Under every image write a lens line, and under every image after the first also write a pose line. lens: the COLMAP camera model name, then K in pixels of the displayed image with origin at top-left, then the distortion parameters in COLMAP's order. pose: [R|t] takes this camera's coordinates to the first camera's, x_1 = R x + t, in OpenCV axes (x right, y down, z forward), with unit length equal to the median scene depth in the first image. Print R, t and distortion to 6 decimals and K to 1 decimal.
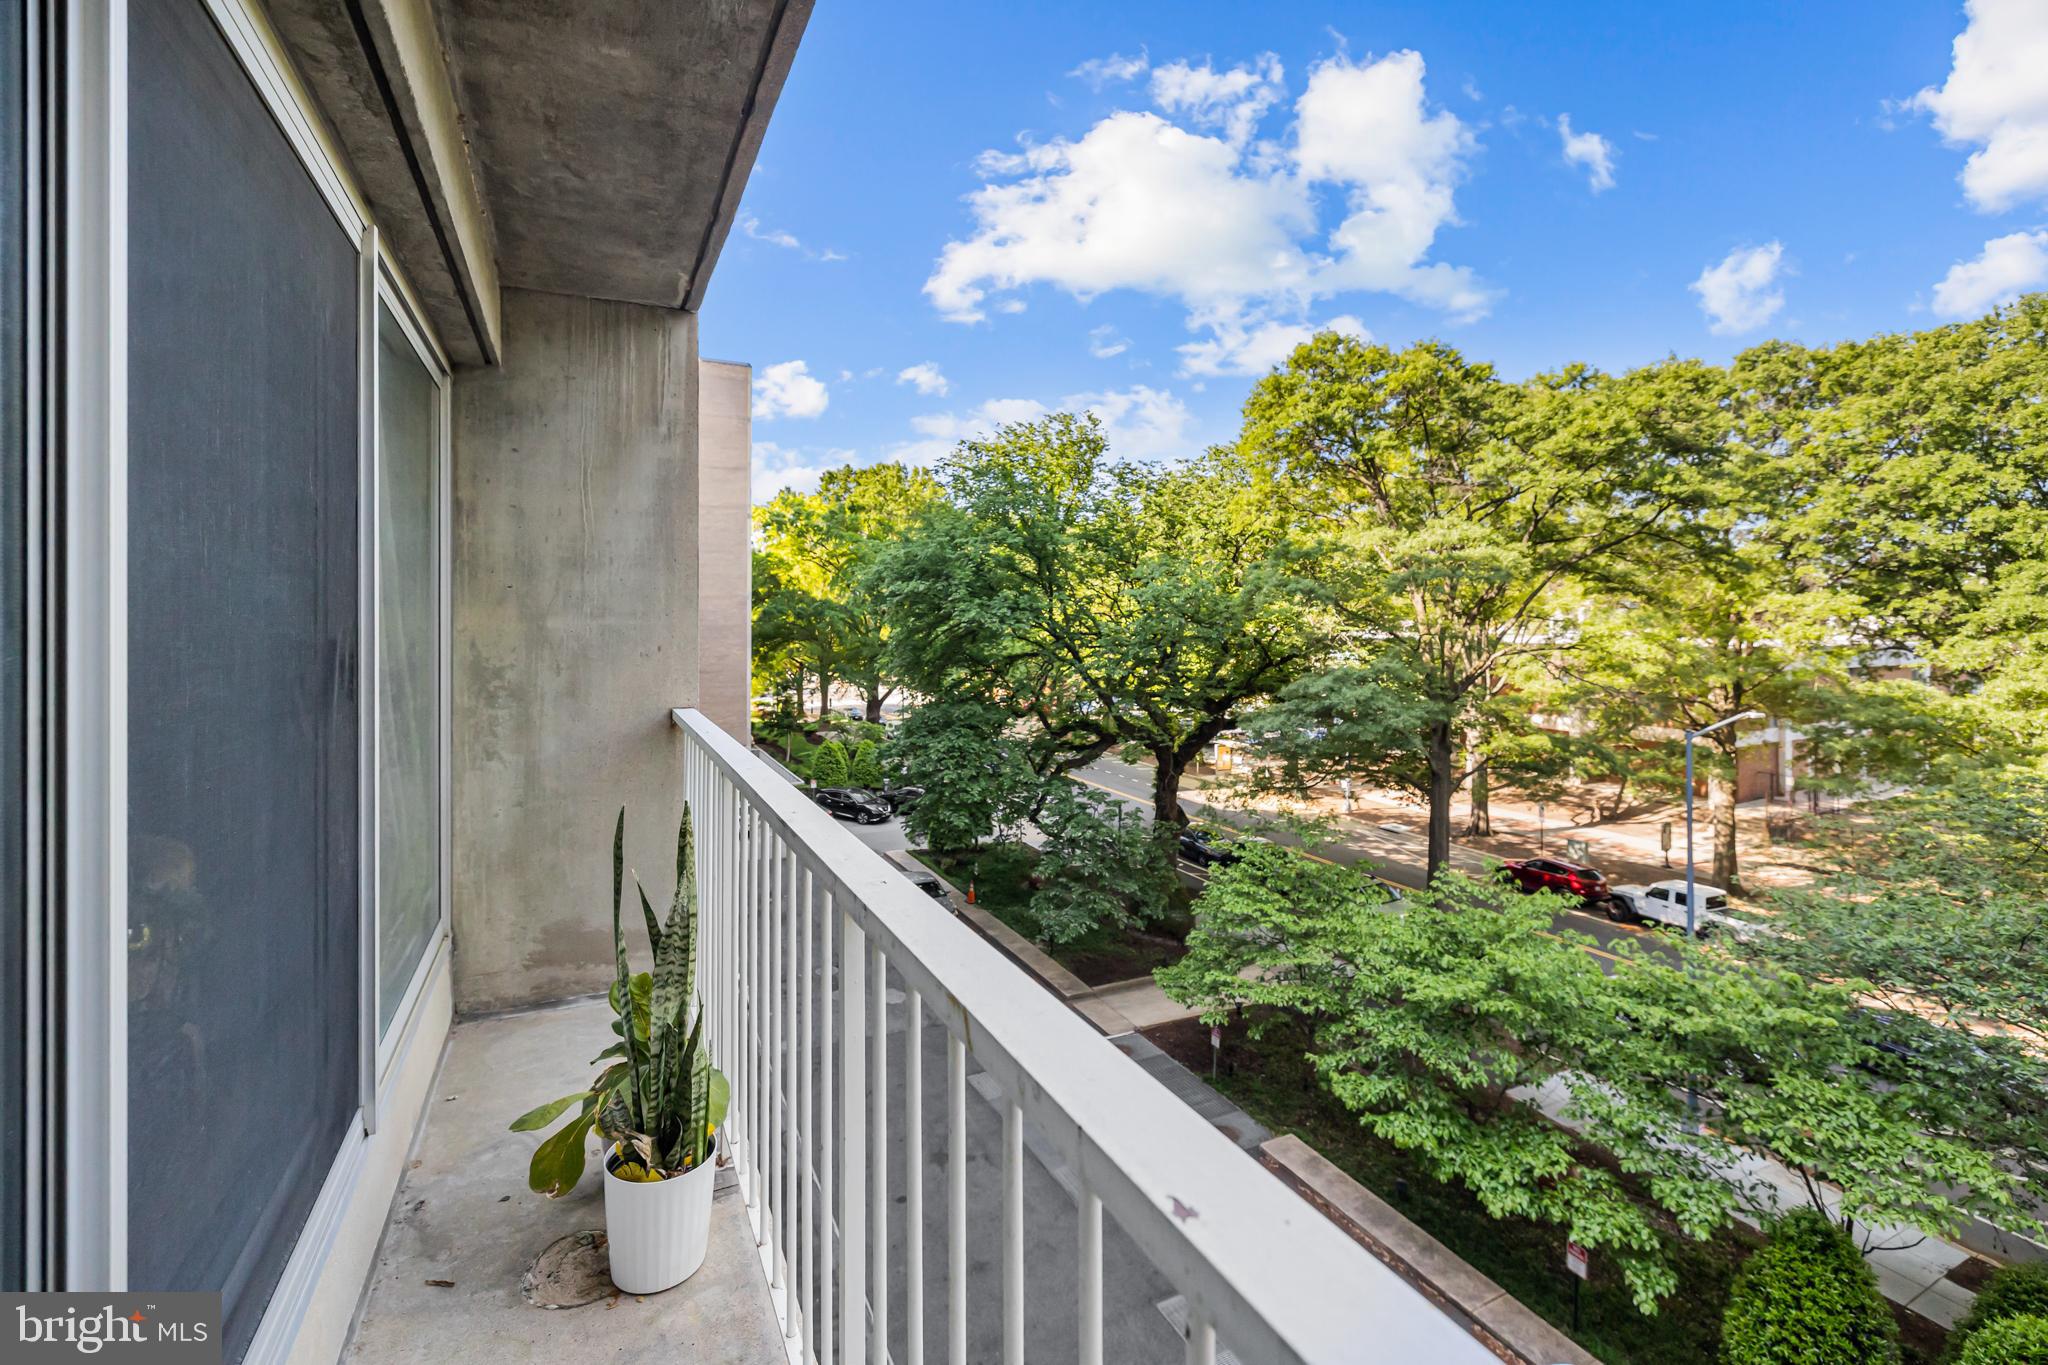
lens RADIAL K [[888.8, 0, 1007.5], [0, 888.8, 612.2], [0, 0, 1]] dist [0.002873, -0.001077]
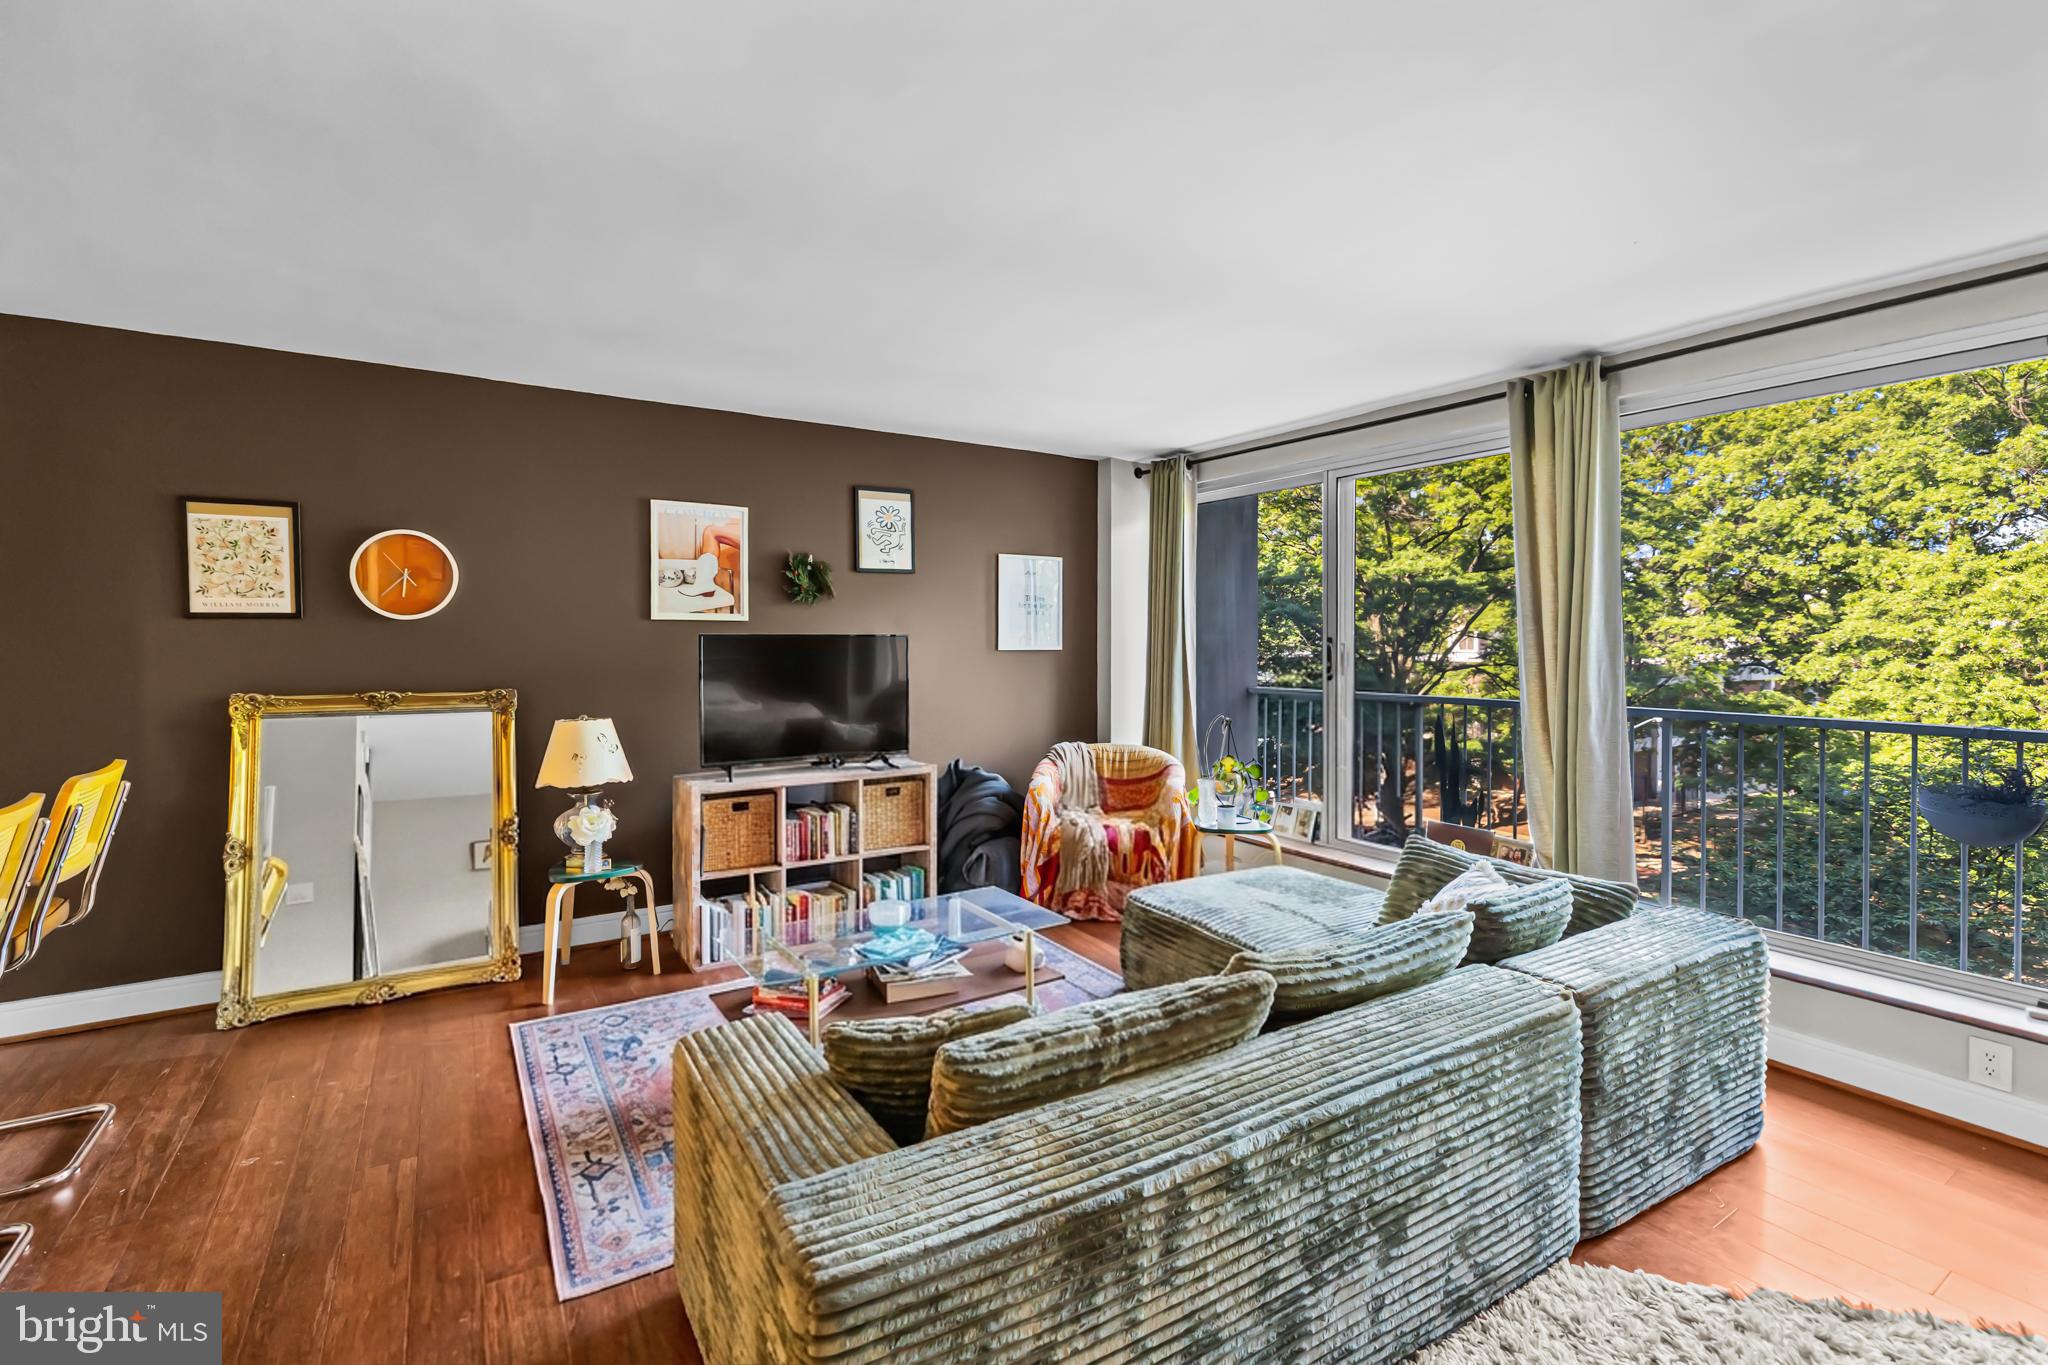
lens RADIAL K [[888.8, 0, 1003.3], [0, 888.8, 648.8], [0, 0, 1]] dist [0.002873, -0.001077]
pose [[0.995606, 0.000194, 0.093641, -0.101863], [-0.002087, 0.999795, 0.020123, -0.000528], [-0.093618, -0.020230, 0.995403, -0.068222]]
